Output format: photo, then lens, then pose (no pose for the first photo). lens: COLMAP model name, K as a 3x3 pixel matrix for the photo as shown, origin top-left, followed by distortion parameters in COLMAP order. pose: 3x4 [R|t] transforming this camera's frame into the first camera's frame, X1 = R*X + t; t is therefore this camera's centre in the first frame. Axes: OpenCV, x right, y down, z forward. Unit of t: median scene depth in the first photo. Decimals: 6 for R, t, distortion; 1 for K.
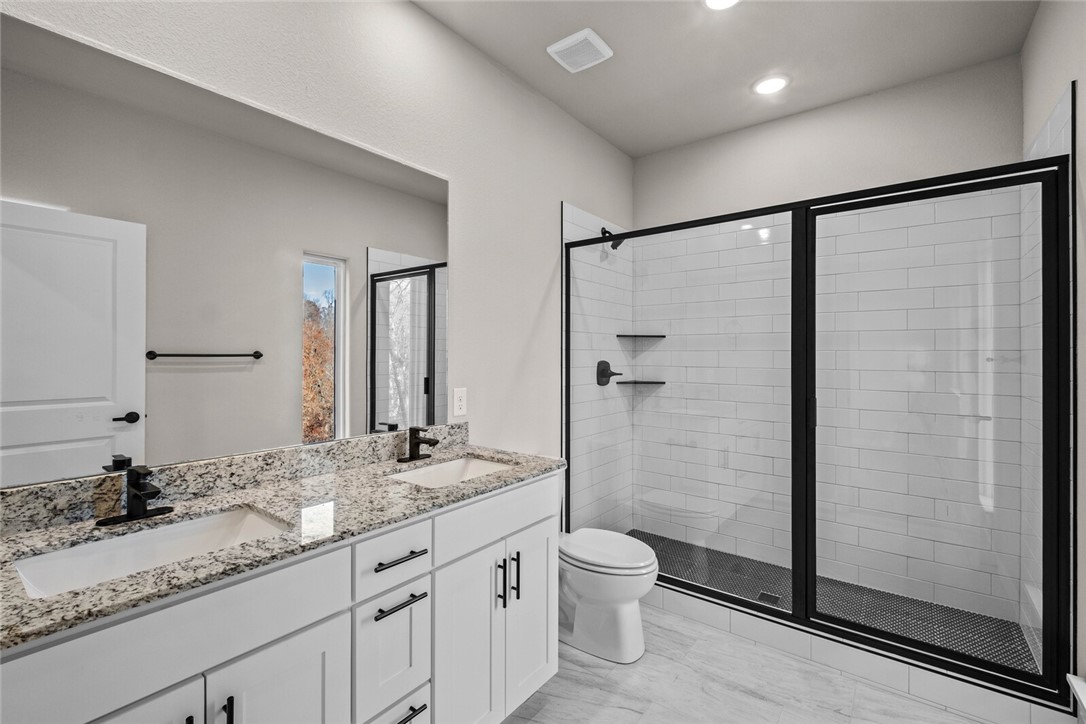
lens RADIAL K [[472.1, 0, 536.0], [0, 472.1, 355.2], [0, 0, 1]] dist [0.000854, -0.003988]
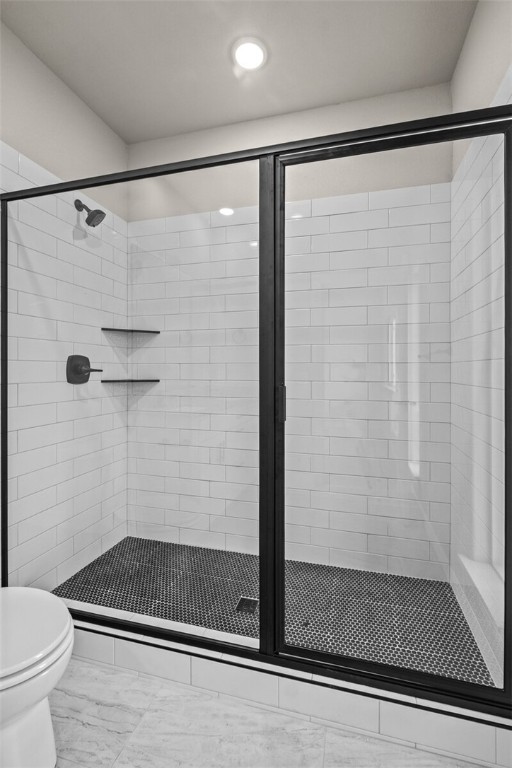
lens RADIAL K [[333.8, 0, 262.0], [0, 333.8, 381.1], [0, 0, 1]] dist [0.000854, -0.003988]
pose [[0.922875, -0.017656, 0.384696, 0.222884], [0.005022, 0.999415, 0.033822, 0.041167], [-0.385068, -0.029281, 0.922424, 0.320178]]
